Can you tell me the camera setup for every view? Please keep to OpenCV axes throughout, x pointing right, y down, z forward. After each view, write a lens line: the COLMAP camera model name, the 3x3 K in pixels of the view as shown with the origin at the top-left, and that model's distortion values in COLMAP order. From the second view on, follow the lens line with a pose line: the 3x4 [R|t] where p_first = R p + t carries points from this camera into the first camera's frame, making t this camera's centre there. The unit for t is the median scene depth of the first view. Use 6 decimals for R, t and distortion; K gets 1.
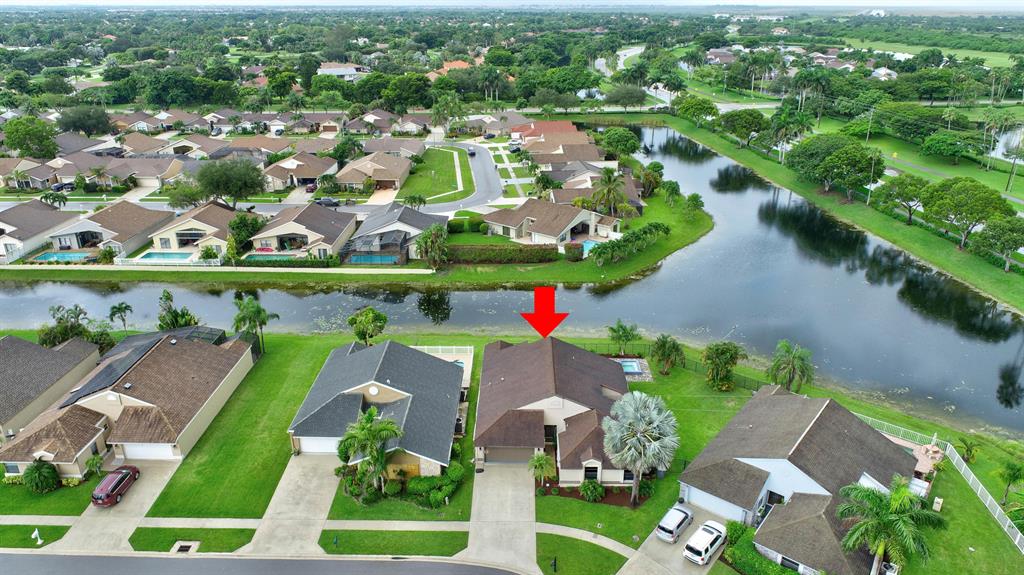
lens RADIAL K [[693.8, 0, 508.7], [0, 693.8, 288.2], [0, 0, 1]] dist [-0.018334, 0.015072]
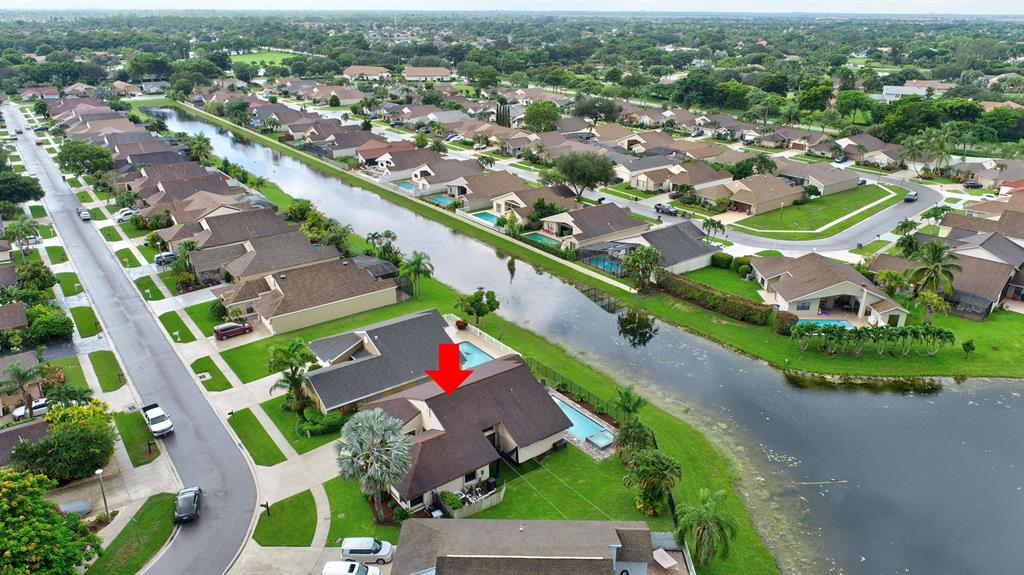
lens RADIAL K [[693.8, 0, 508.9], [0, 693.8, 289.8], [0, 0, 1]] dist [-0.018334, 0.015072]
pose [[0.615481, 0.295857, -0.730515, 0.491820], [-0.301334, 0.944786, 0.128753, -0.098983], [0.728272, 0.140884, 0.670650, 0.223395]]
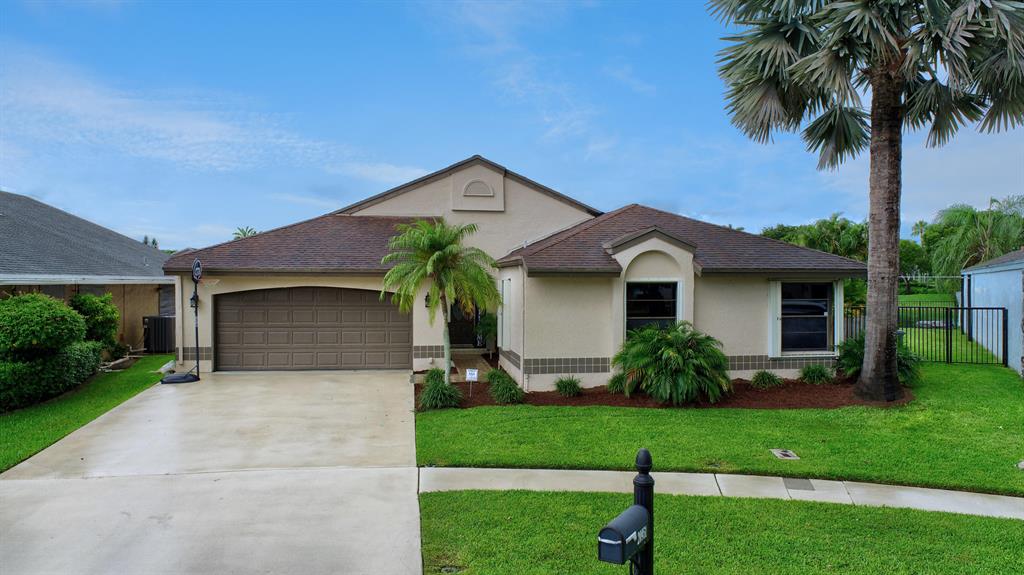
lens RADIAL K [[693.8, 0, 513.4], [0, 693.8, 286.5], [0, 0, 1]] dist [-0.018334, 0.015072]
pose [[0.985054, 0.006577, 0.172122, 0.017110], [0.058691, 0.926657, -0.371299, 0.188515], [-0.161940, 0.375852, 0.912420, 0.431778]]
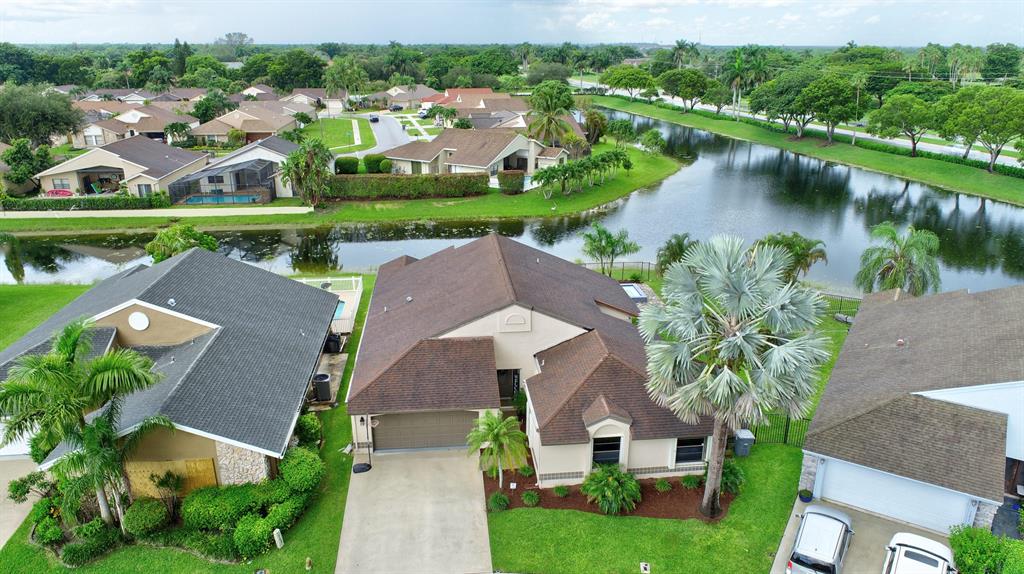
lens RADIAL K [[693.8, 0, 510.7], [0, 693.8, 279.1], [0, 0, 1]] dist [-0.018334, 0.015072]
pose [[0.991993, -0.036333, 0.120951, 0.002958], [0.044451, 0.996888, -0.065109, 0.099070], [-0.118209, 0.069964, 0.990521, 0.300538]]
